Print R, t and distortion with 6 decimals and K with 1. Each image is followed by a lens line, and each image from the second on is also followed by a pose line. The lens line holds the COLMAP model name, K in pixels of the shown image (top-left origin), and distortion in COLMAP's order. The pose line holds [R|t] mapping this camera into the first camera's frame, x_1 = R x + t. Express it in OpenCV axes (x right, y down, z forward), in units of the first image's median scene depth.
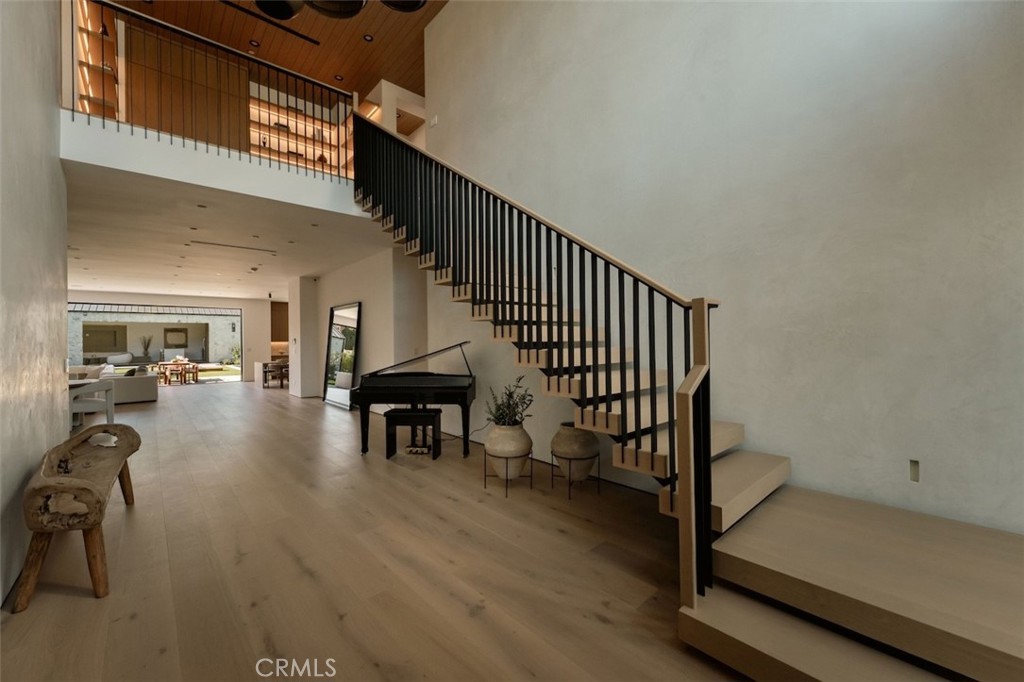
lens RADIAL K [[408.3, 0, 512.0], [0, 408.3, 341.0], [0, 0, 1]] dist [0.001011, 0.000103]
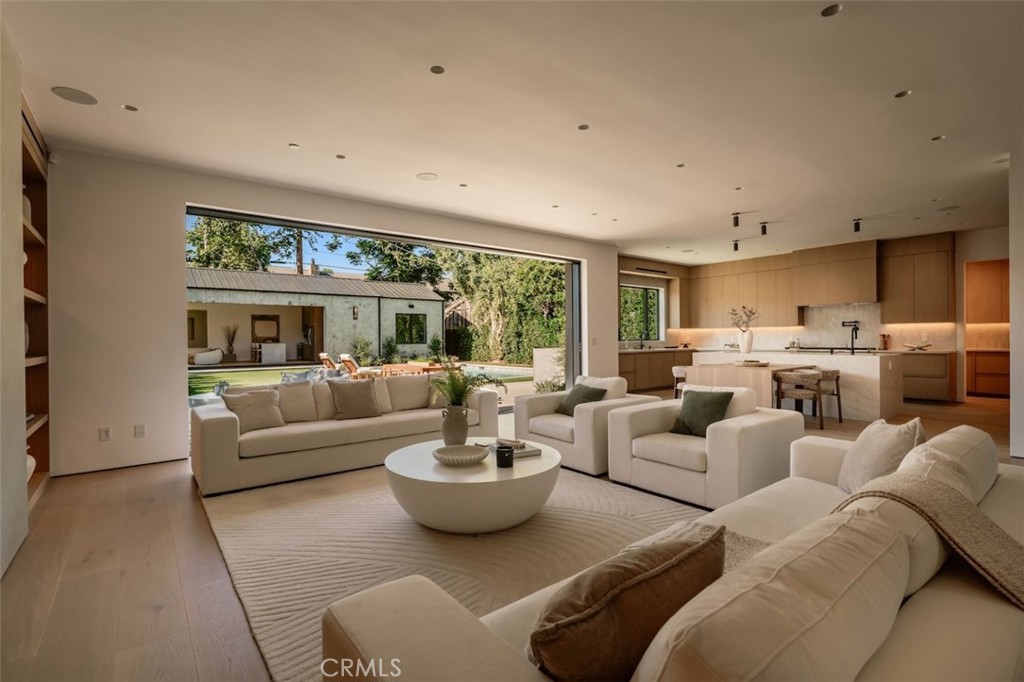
lens RADIAL K [[476.3, 0, 512.0], [0, 476.3, 341.0], [0, 0, 1]] dist [-0.000403, -0.000032]
pose [[0.998115, 0.001970, -0.061334, -0.359228], [-0.001634, 0.999983, 0.005523, 0.009092], [0.061343, -0.005412, 0.998102, 0.206177]]
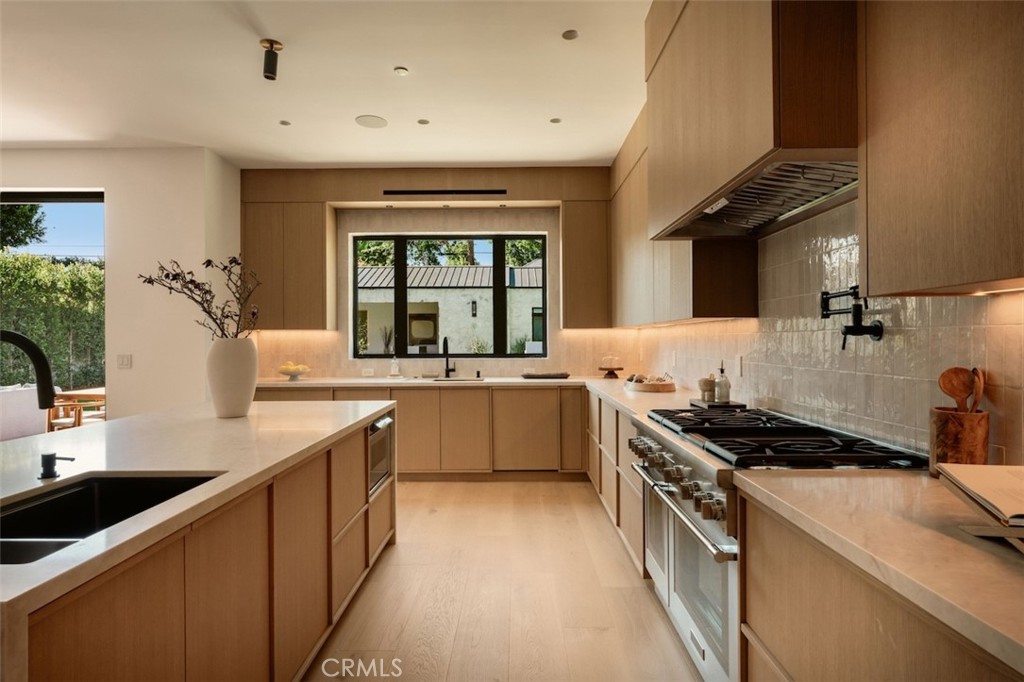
lens RADIAL K [[558.6, 0, 512.0], [0, 558.6, 341.0], [0, 0, 1]] dist [0.000057, -0.000484]
pose [[0.741585, 0.007453, -0.670817, -0.134648], [-0.001446, 0.999954, 0.009512, 0.002697], [0.670857, -0.006084, 0.741562, 0.465222]]
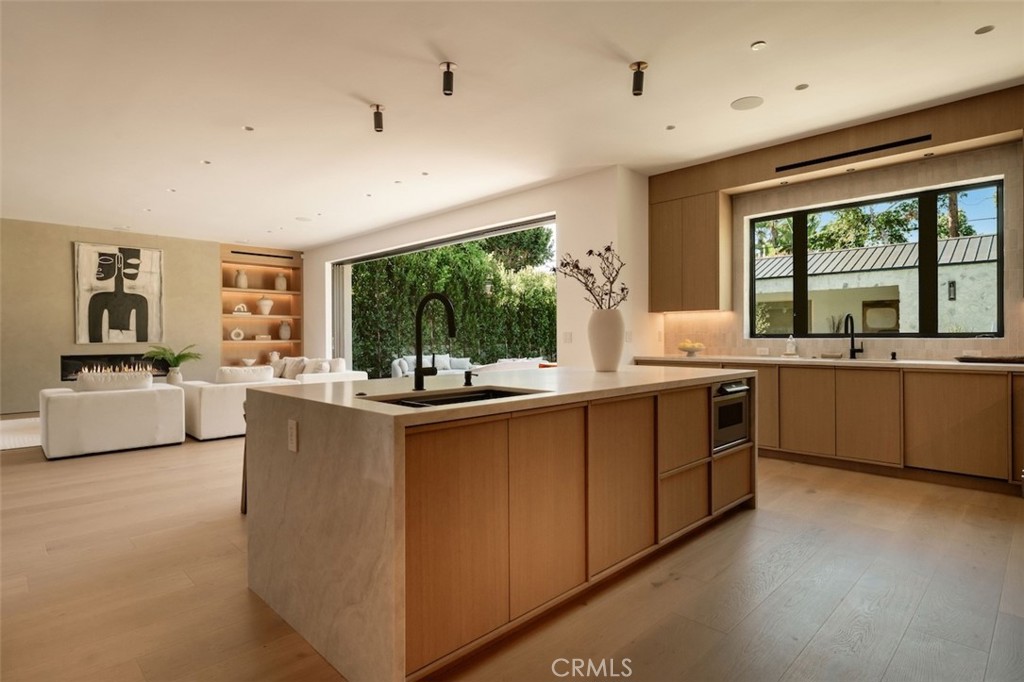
lens RADIAL K [[532.7, 0, 512.0], [0, 532.7, 341.0], [0, 0, 1]] dist [-0.001017, -0.000855]
pose [[0.048986, 0.018250, -0.998633, -0.118362], [0.005973, 0.999810, 0.018564, 0.008046], [0.998782, -0.006875, 0.048868, 0.478526]]
